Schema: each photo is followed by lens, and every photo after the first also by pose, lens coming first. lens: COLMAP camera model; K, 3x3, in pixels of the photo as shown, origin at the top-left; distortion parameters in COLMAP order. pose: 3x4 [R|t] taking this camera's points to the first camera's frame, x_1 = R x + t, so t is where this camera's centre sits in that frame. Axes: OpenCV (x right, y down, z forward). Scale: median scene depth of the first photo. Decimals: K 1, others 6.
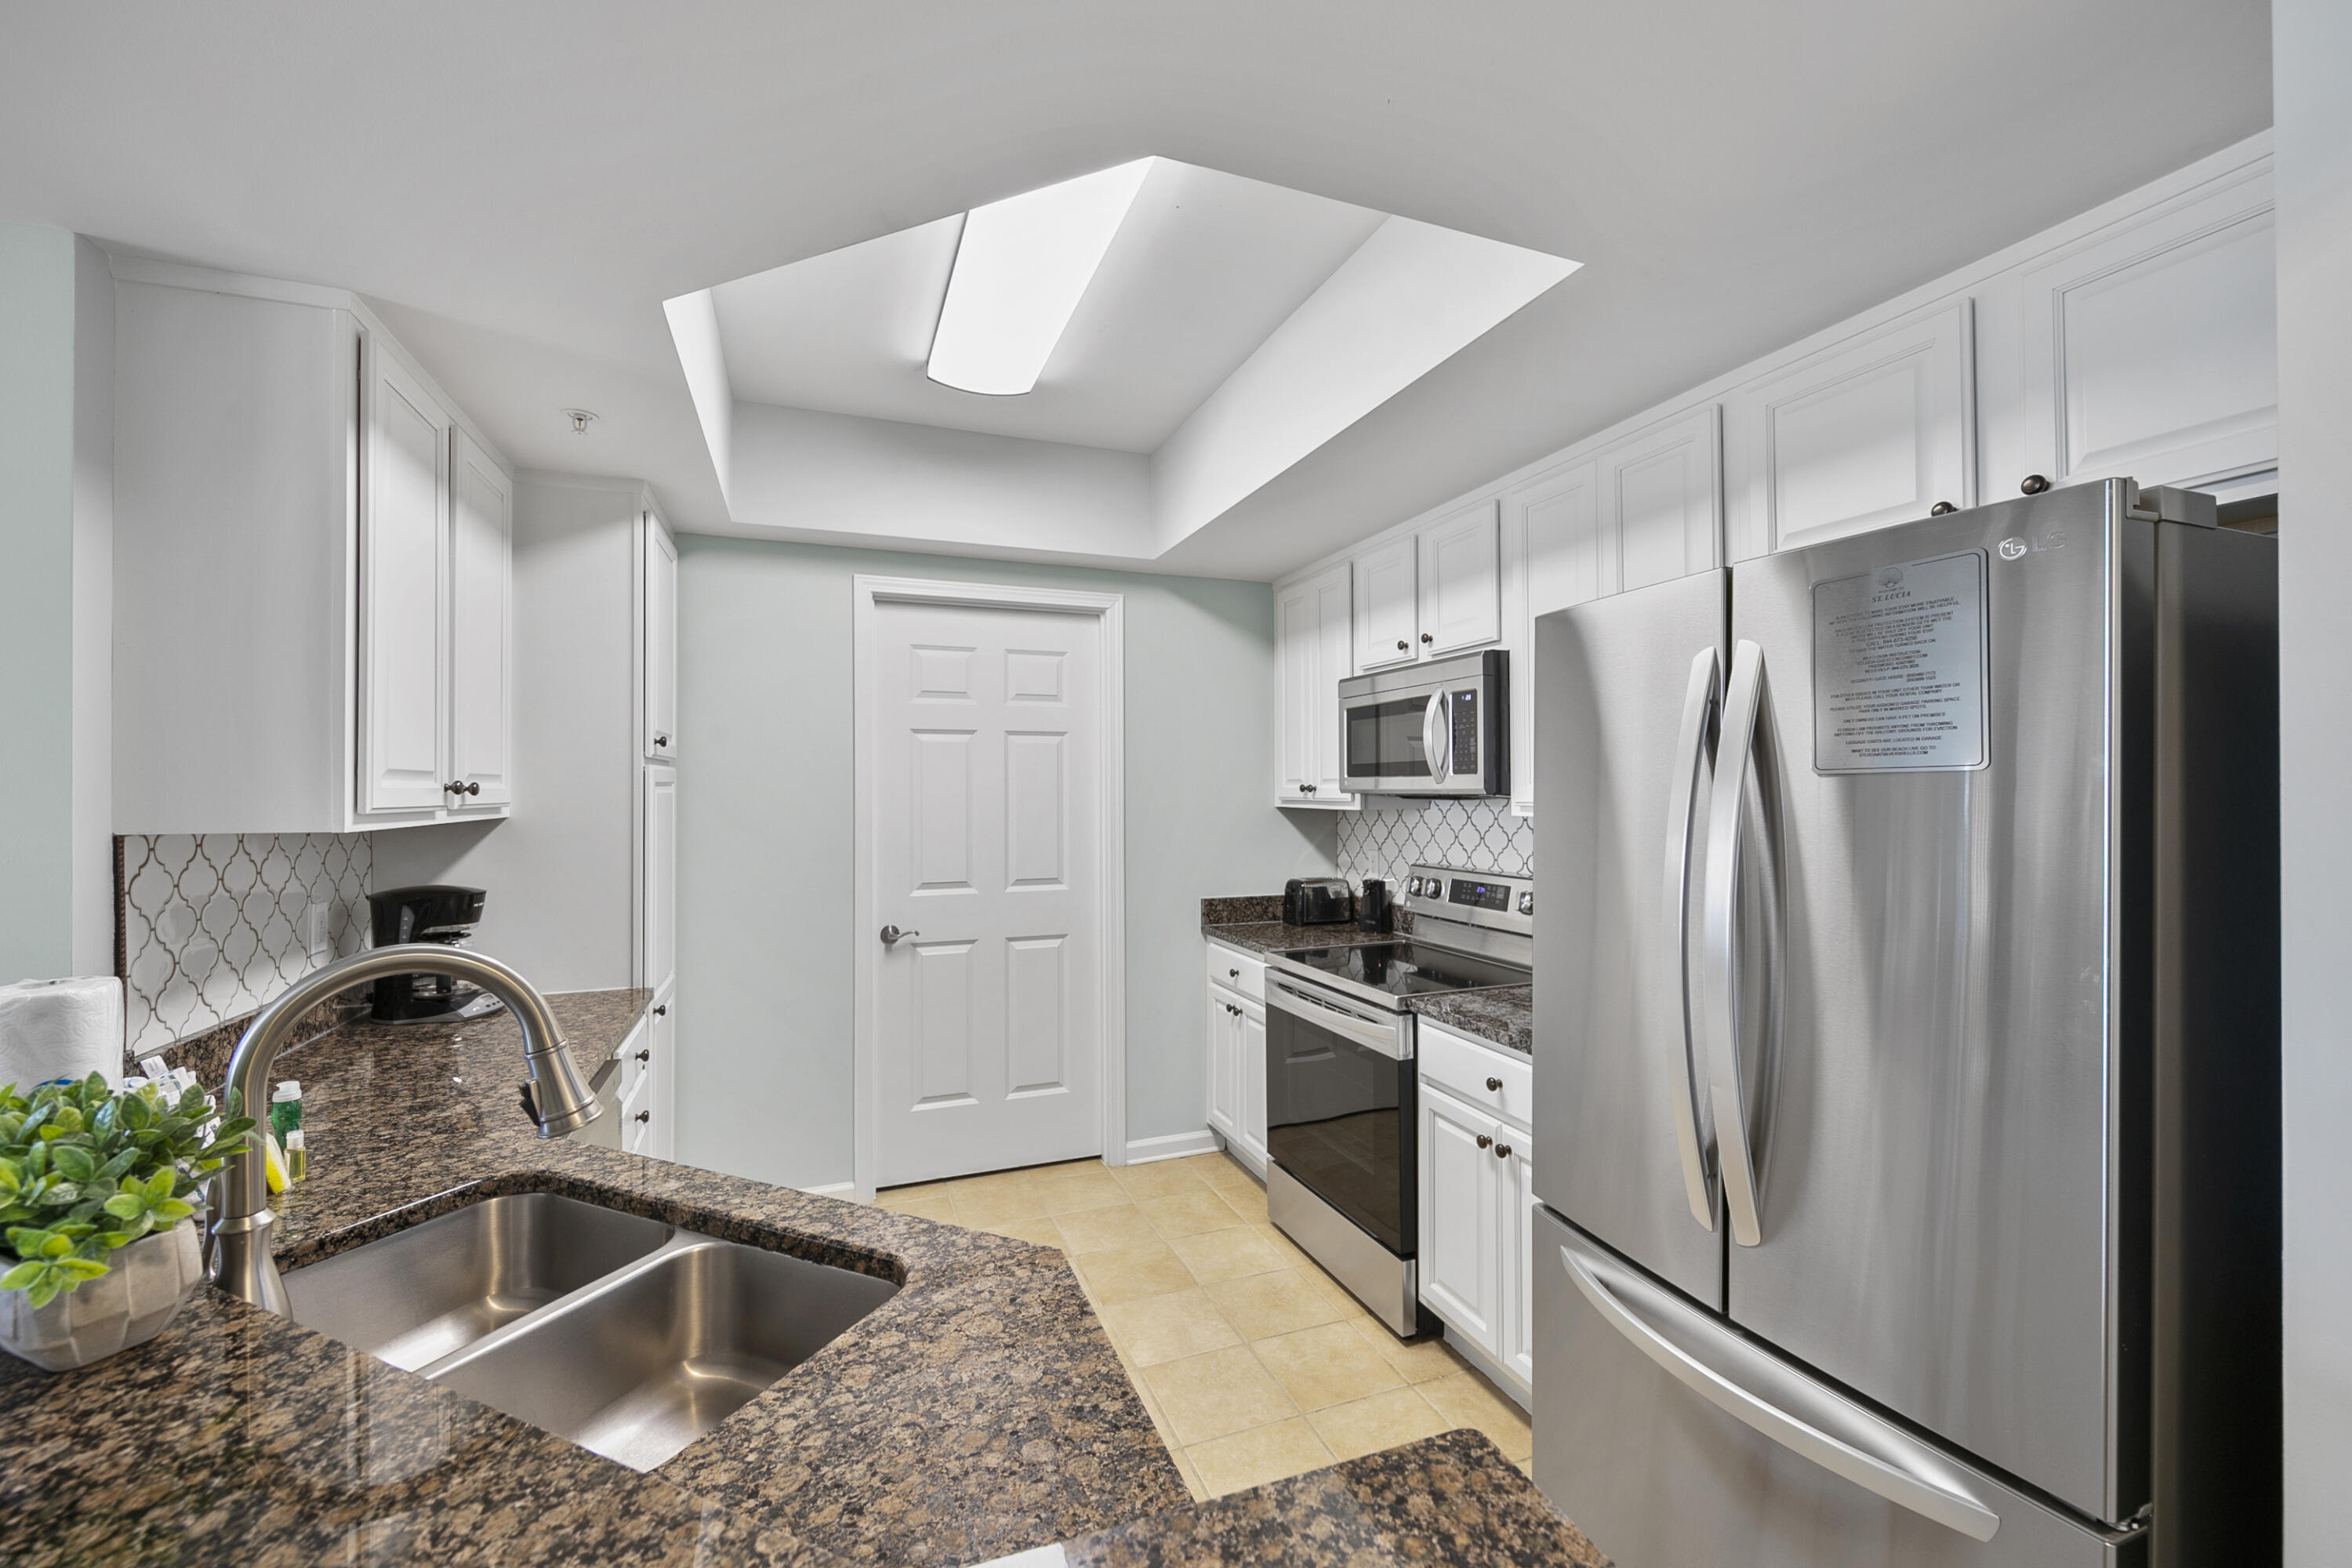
lens RADIAL K [[944.0, 0, 1176.0], [0, 944.0, 784.0], [0, 0, 1]] dist [-0.000974, -0.000401]
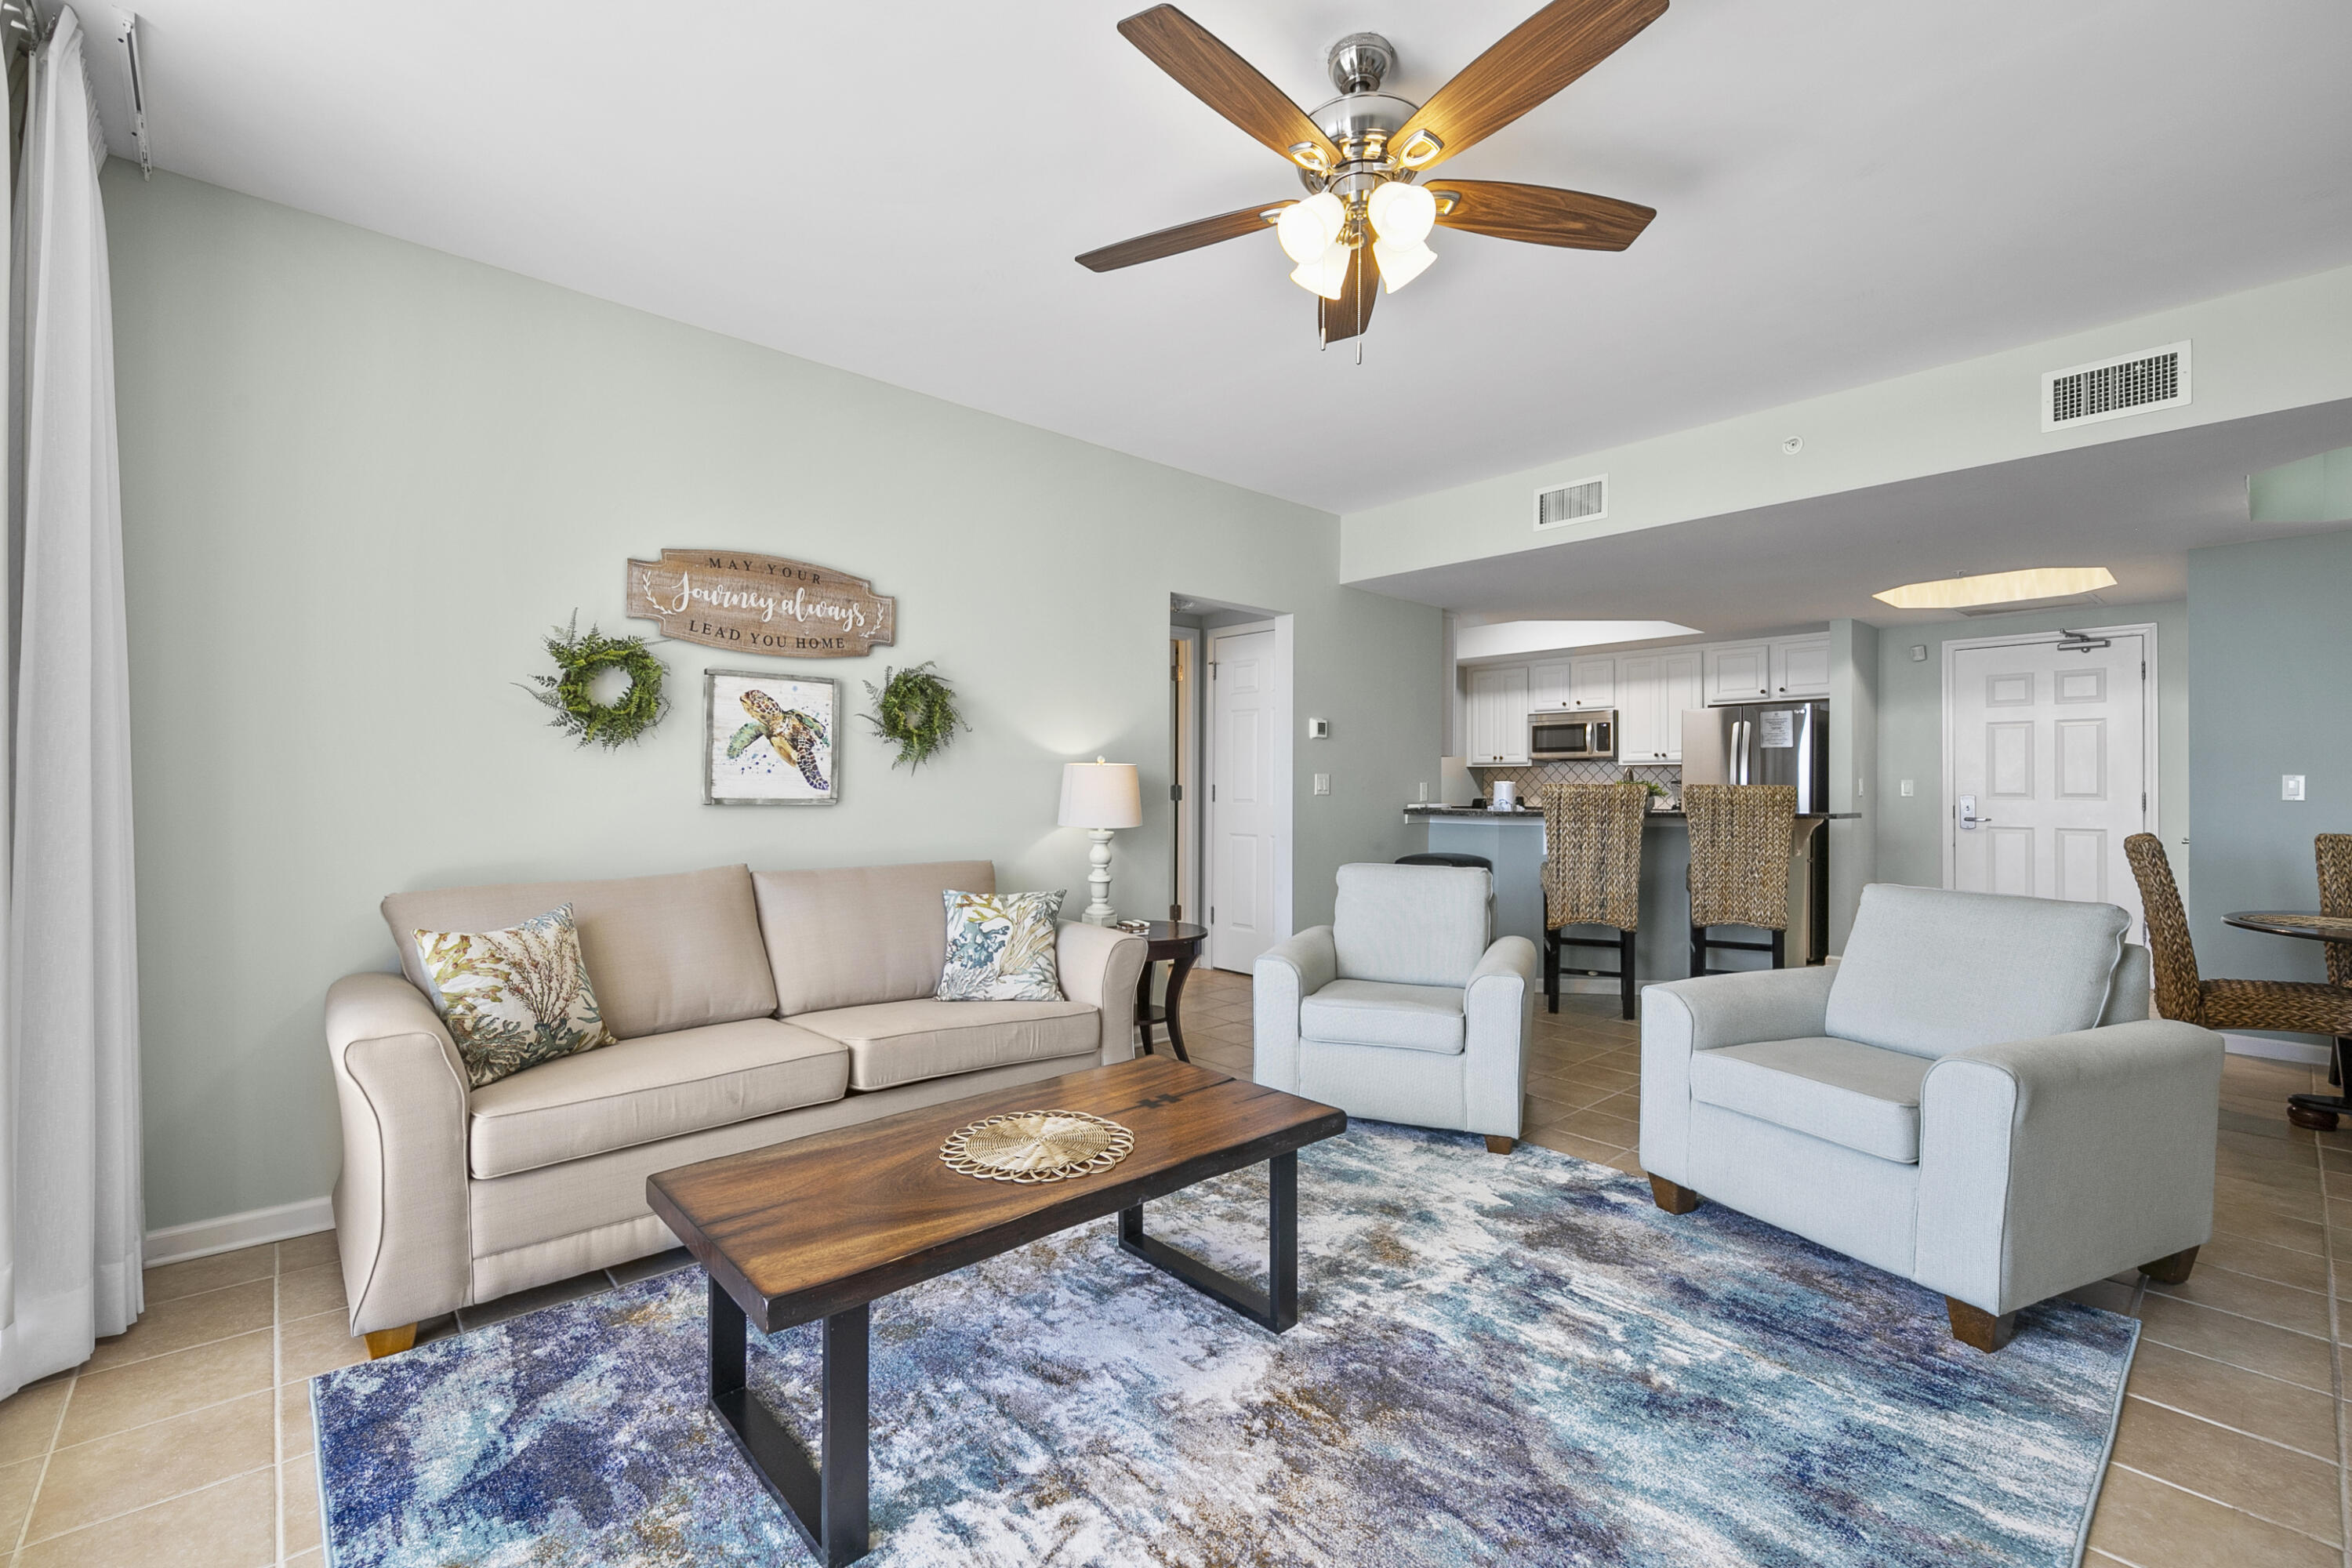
lens RADIAL K [[1003.1, 0, 1170.8], [0, 1003.1, 777.3], [0, 0, 1]] dist [0.012596, -0.000380]
pose [[0.932451, 0.012960, 0.361063, -1.735721], [-0.011632, 0.999915, -0.005853, 0.088432], [-0.361108, 0.001258, 0.932523, -1.204831]]
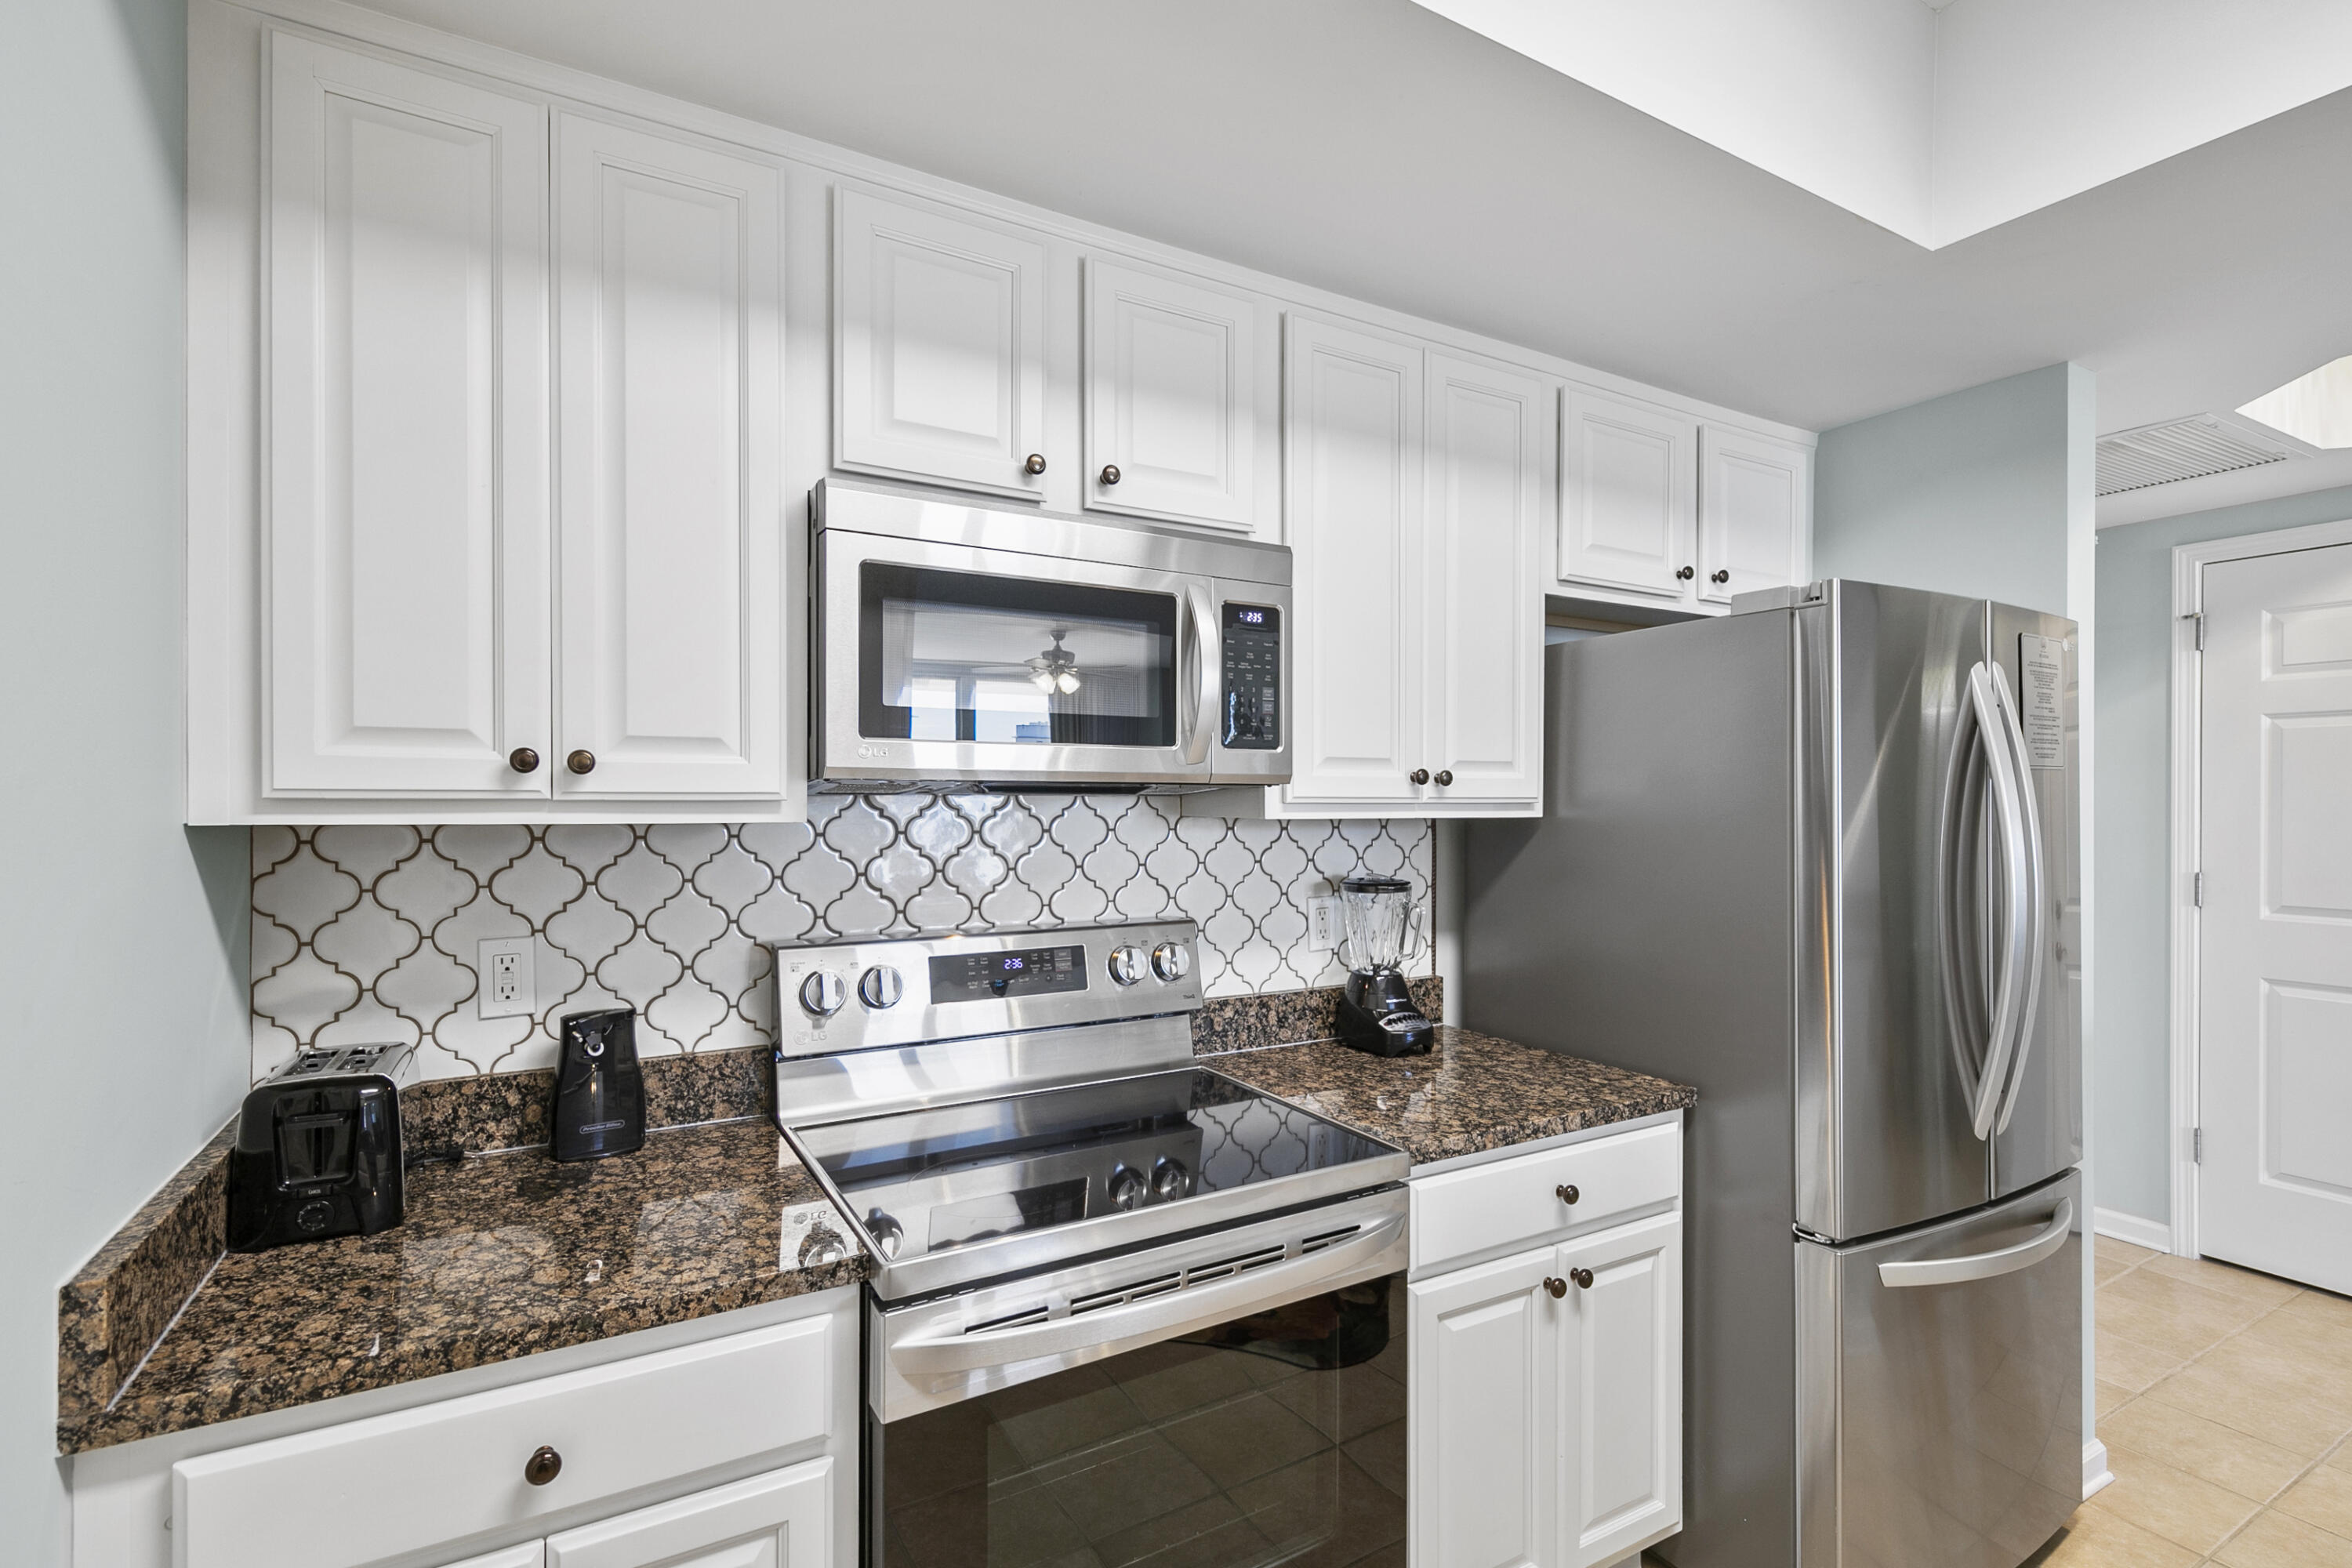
lens RADIAL K [[1074.7, 0, 1172.3], [0, 1074.7, 793.7], [0, 0, 1]] dist [0.001990, 0.000176]
pose [[-0.148006, 0.005110, 0.988973, -0.276907], [-0.008164, 0.999946, -0.006389, 0.017590], [-0.988953, -0.009019, -0.147956, 0.940567]]
